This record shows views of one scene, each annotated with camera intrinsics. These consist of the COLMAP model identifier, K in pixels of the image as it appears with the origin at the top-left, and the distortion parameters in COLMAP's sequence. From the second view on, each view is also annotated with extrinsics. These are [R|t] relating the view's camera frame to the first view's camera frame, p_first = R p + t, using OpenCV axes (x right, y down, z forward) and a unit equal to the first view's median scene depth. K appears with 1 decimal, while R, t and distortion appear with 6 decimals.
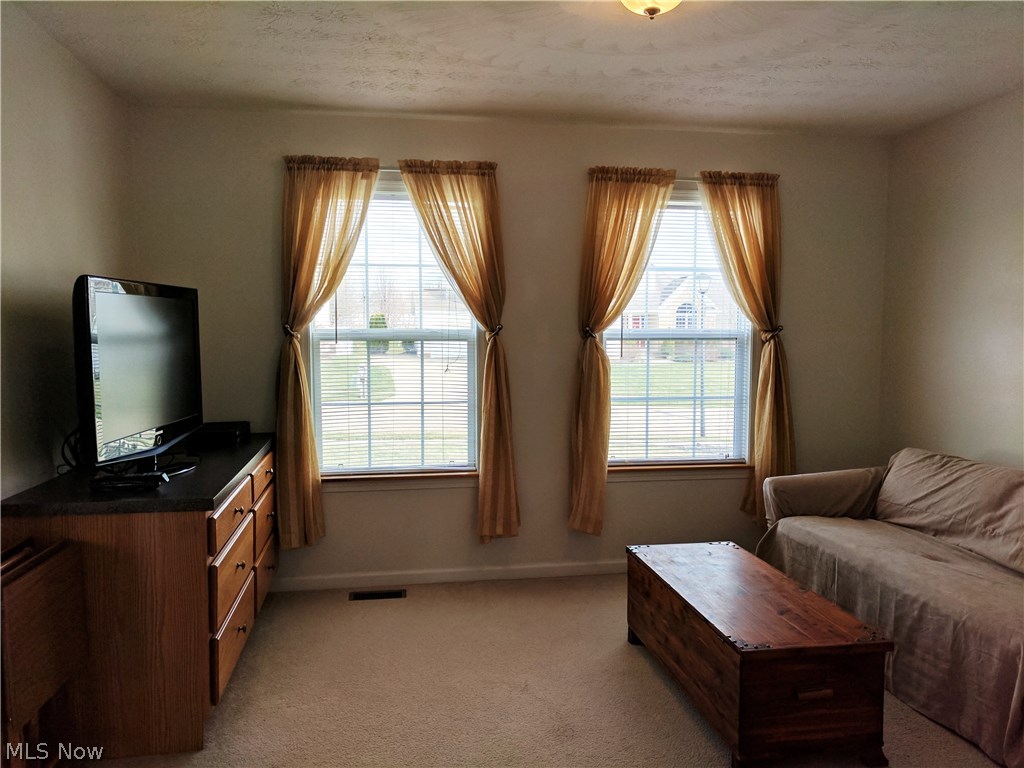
lens RADIAL K [[775.5, 0, 517.4], [0, 775.5, 387.3], [0, 0, 1]] dist [-0.004173, 0.022559]
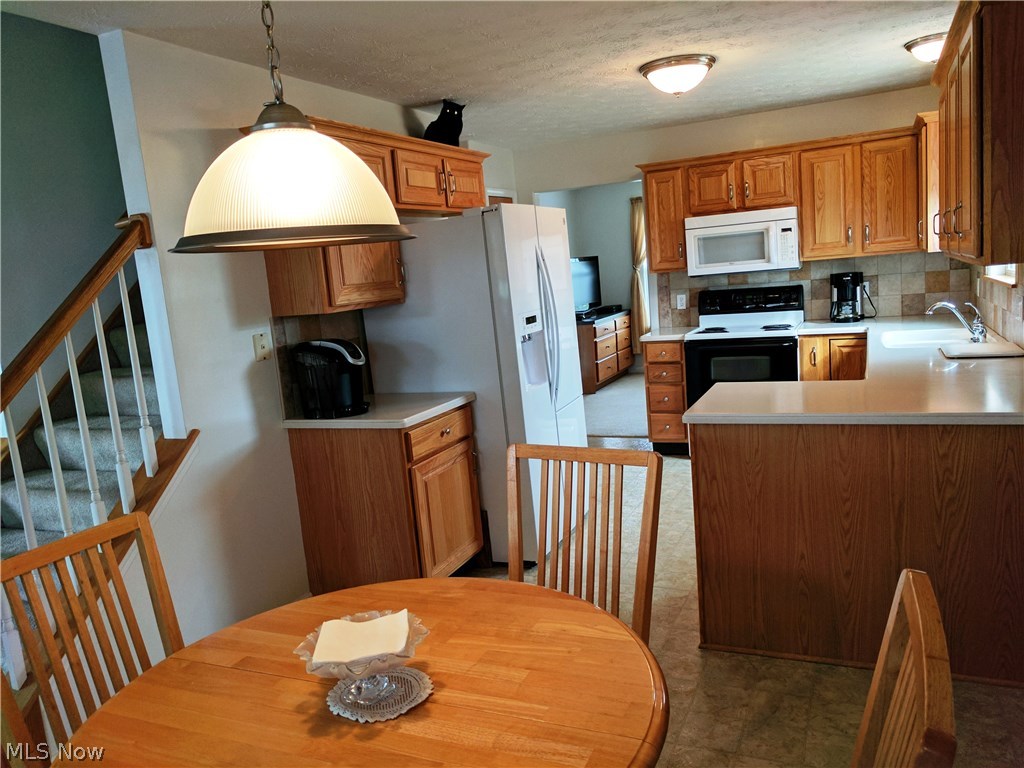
lens RADIAL K [[775.5, 0, 517.4], [0, 775.5, 387.3], [0, 0, 1]] dist [-0.004173, 0.022559]
pose [[0.826553, 0.012179, -0.562726, 0.822113], [0.042422, 0.995574, 0.083858, 0.086562], [0.561257, -0.093185, 0.822379, -1.334303]]
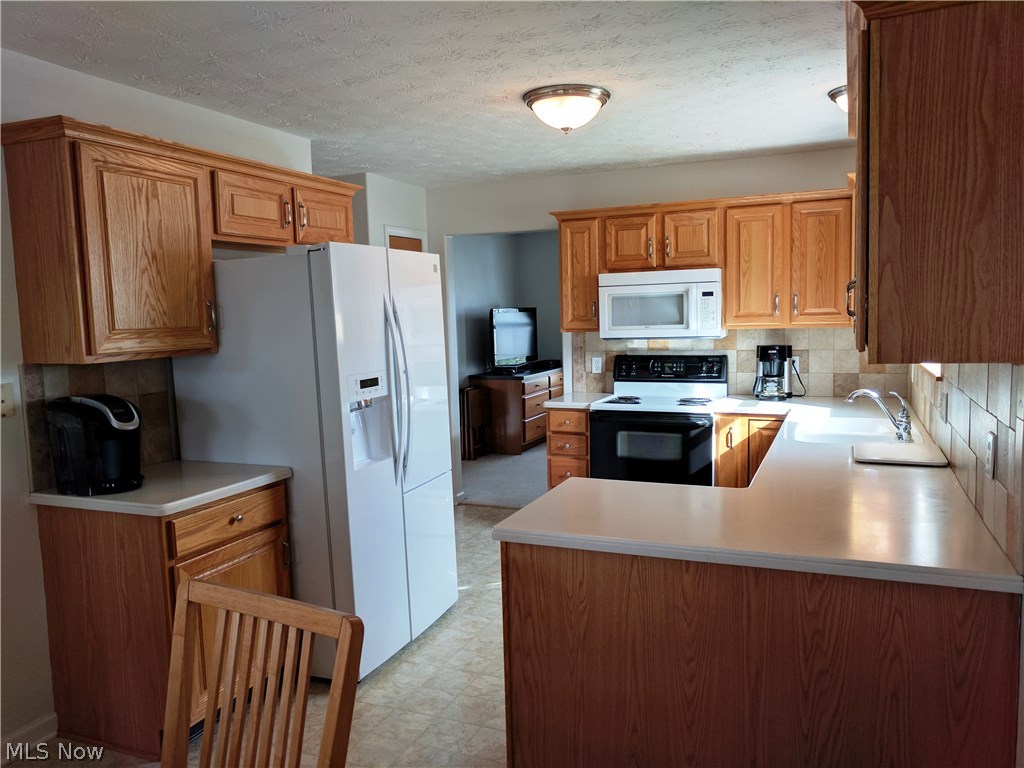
lens RADIAL K [[775.5, 0, 517.4], [0, 775.5, 387.3], [0, 0, 1]] dist [-0.004173, 0.022559]
pose [[0.841134, 0.029966, -0.539995, 0.853008], [-0.017383, 0.999446, 0.028386, 0.063096], [0.540547, -0.014490, 0.841189, -1.111218]]
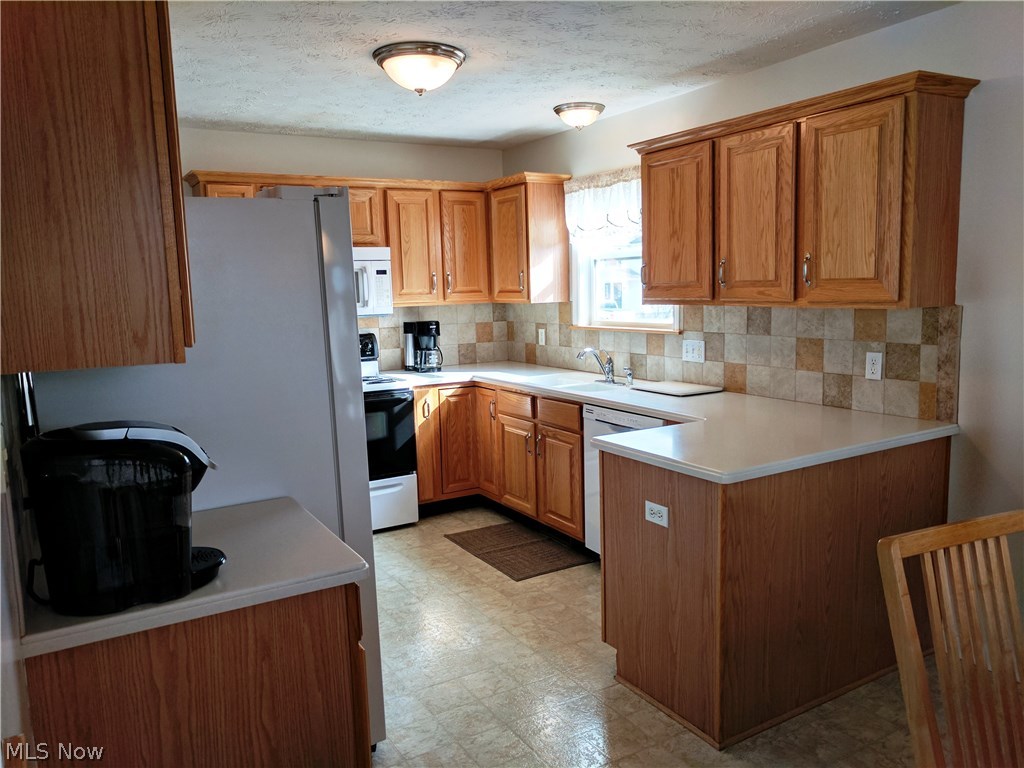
lens RADIAL K [[775.5, 0, 517.4], [0, 775.5, 387.3], [0, 0, 1]] dist [-0.004173, 0.022559]
pose [[0.931119, -0.075874, 0.356737, 0.191840], [0.058030, 0.996481, 0.060478, 0.066627], [-0.360071, -0.035611, 0.932245, -1.159366]]
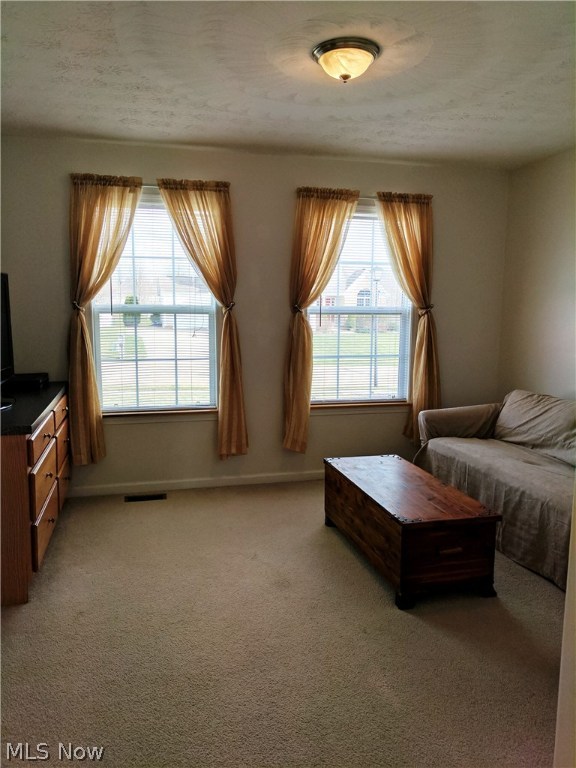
lens RADIAL K [[581.6, 0, 286.5], [0, 581.6, 386.0], [0, 0, 1]] dist [-0.004173, 0.022559]
pose [[0.996613, -0.005709, 0.082038, -0.013983], [0.000930, 0.998306, 0.058171, 0.008043], [-0.082231, -0.057898, 0.994930, -0.046036]]
